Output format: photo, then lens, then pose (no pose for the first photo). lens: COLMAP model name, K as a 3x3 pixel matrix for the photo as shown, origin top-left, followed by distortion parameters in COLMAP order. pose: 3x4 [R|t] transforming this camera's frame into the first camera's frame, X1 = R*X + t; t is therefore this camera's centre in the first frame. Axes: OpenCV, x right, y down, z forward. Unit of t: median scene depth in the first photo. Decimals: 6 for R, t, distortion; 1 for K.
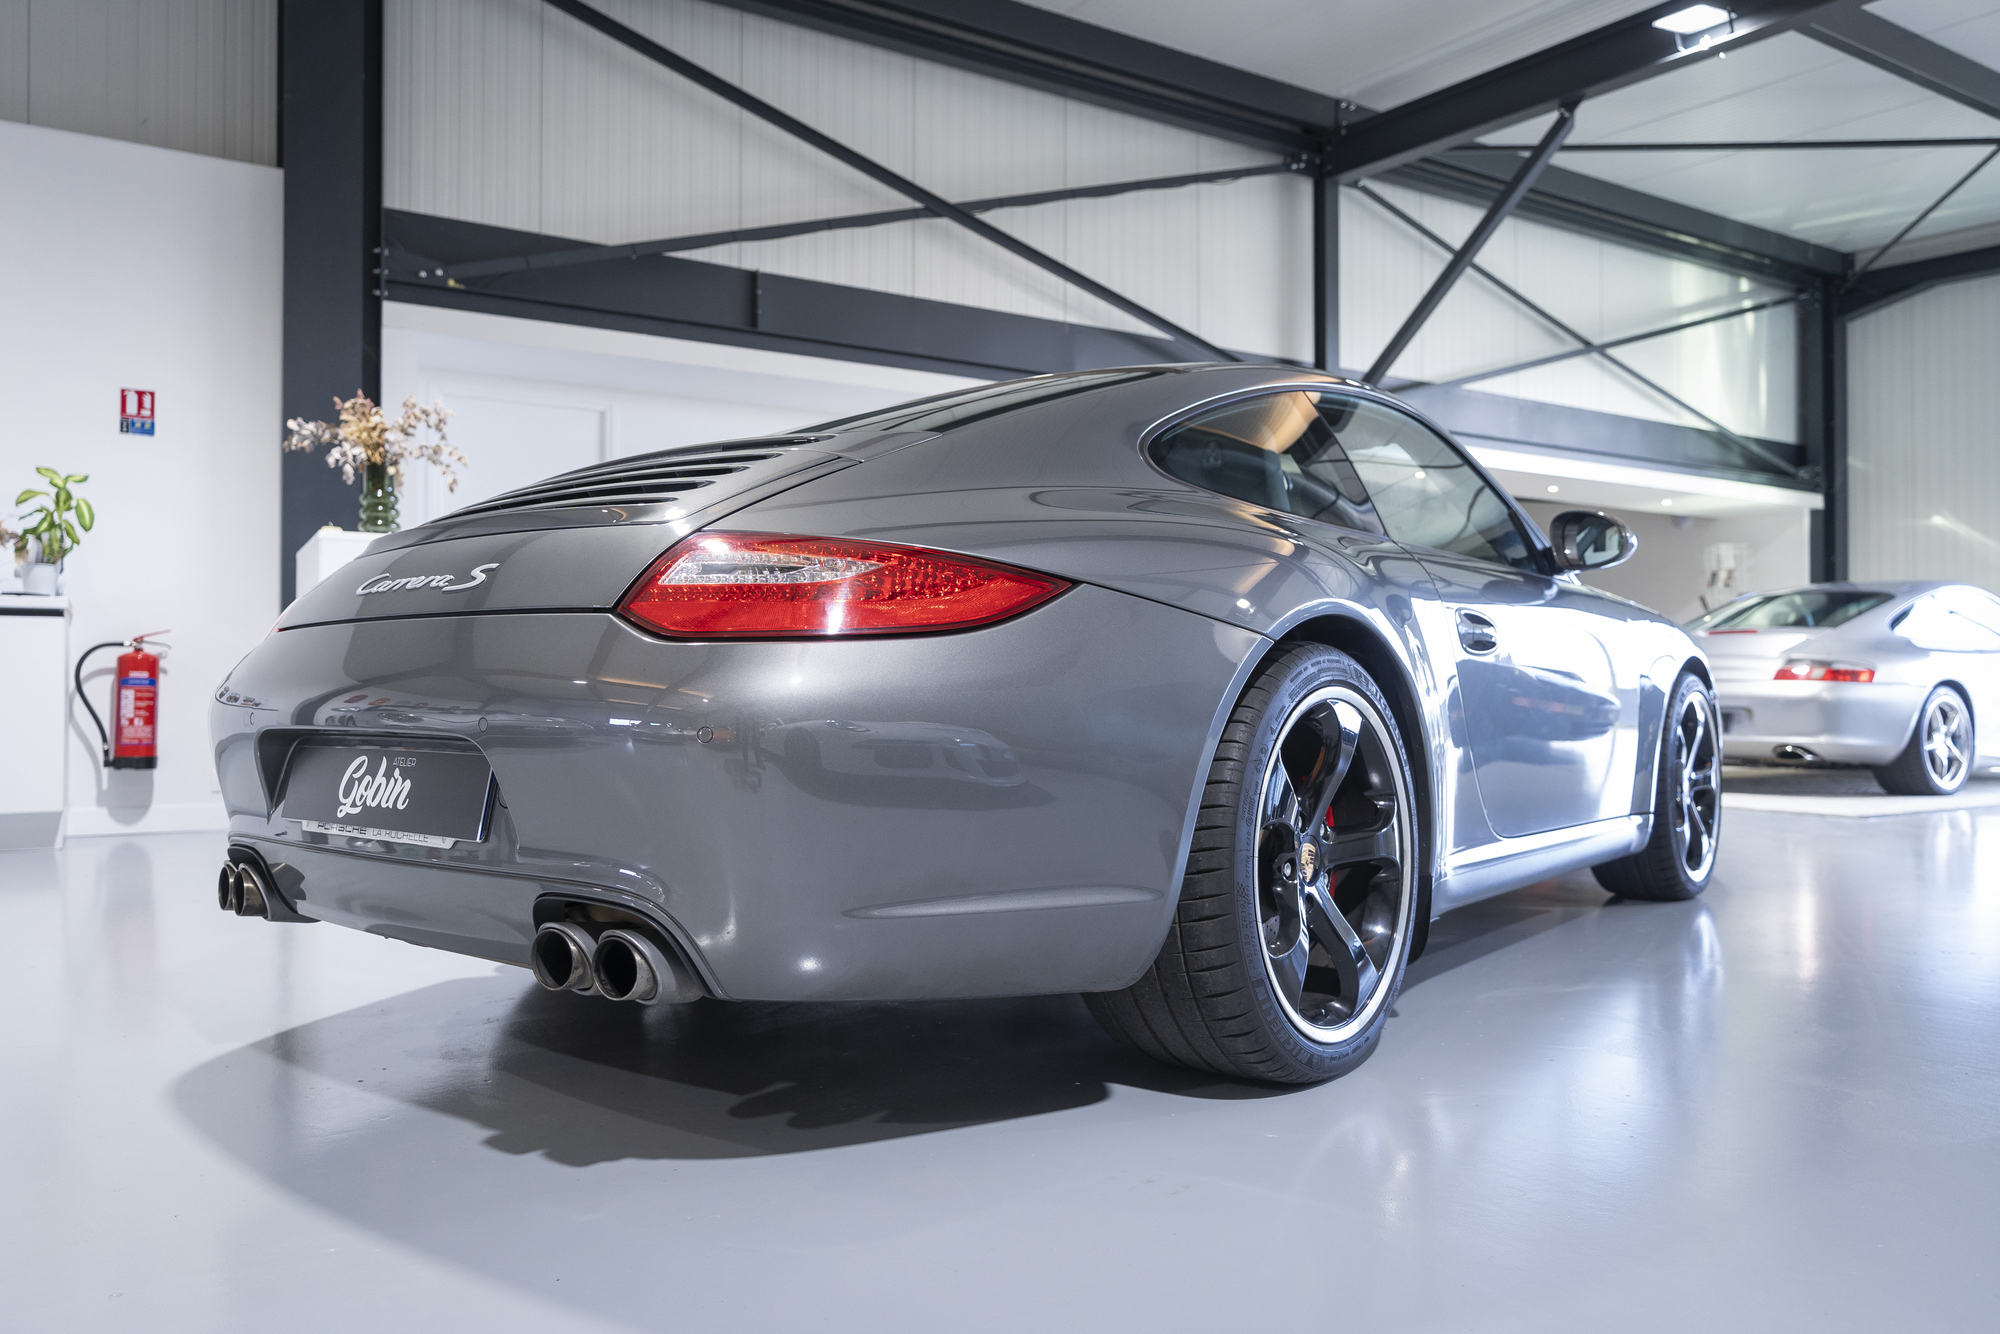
lens RADIAL K [[1397.8, 0, 1000.0], [0, 1397.8, 667.0], [0, 0, 1]] dist [0.003892, -0.004541]
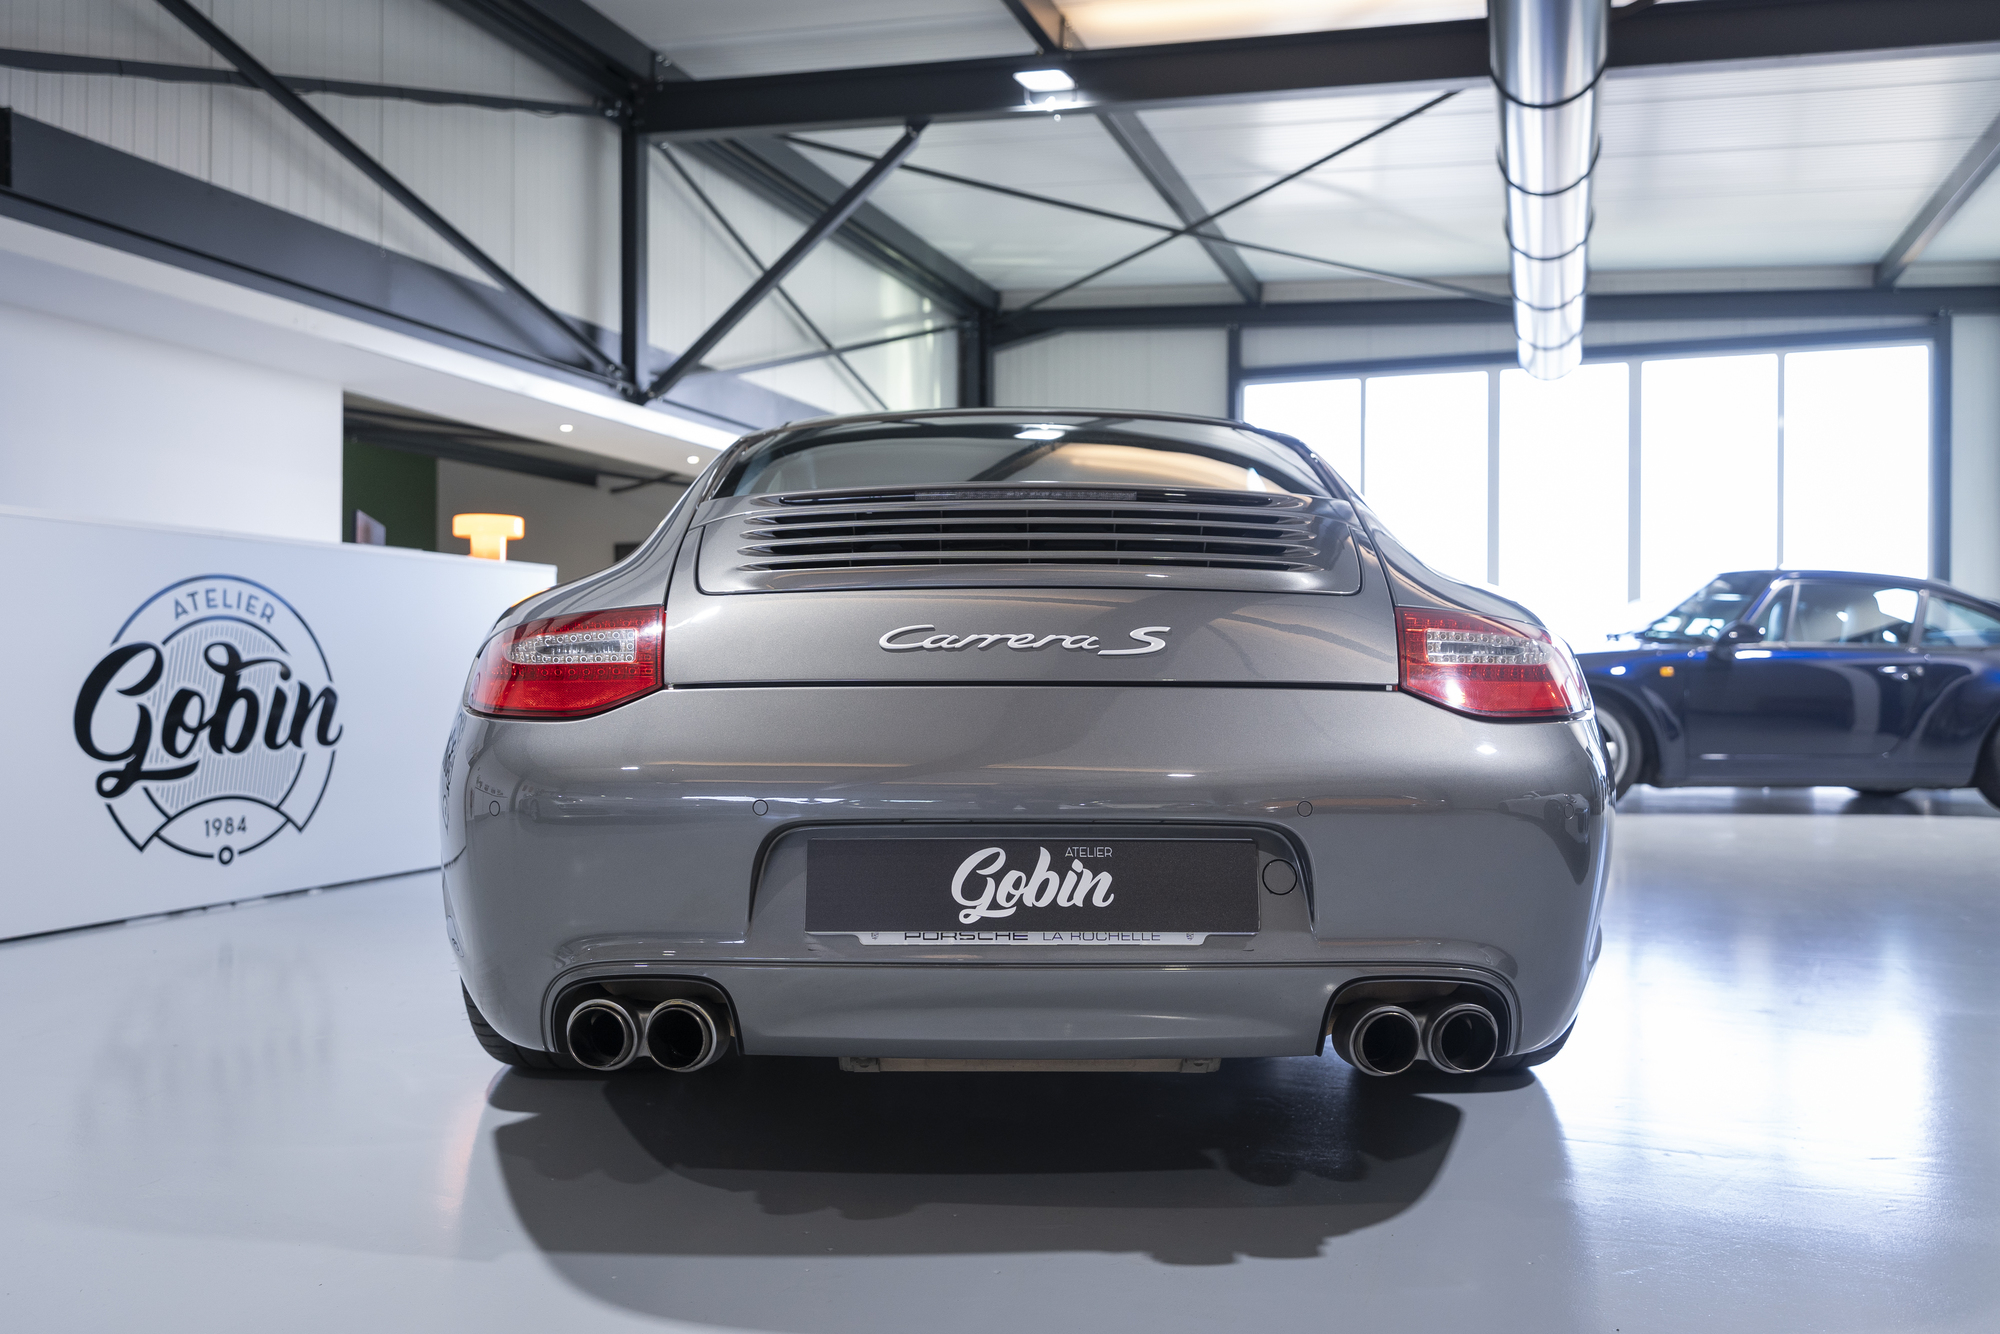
lens RADIAL K [[1549.7, 0, 1000.0], [0, 1549.7, 667.0], [0, 0, 1]] dist [-0.000493, 0.000316]
pose [[0.779019, 0.005948, 0.626973, -0.237397], [-0.013545, 0.999881, 0.007343, -0.011897], [-0.626854, -0.014213, 0.779007, 0.062483]]
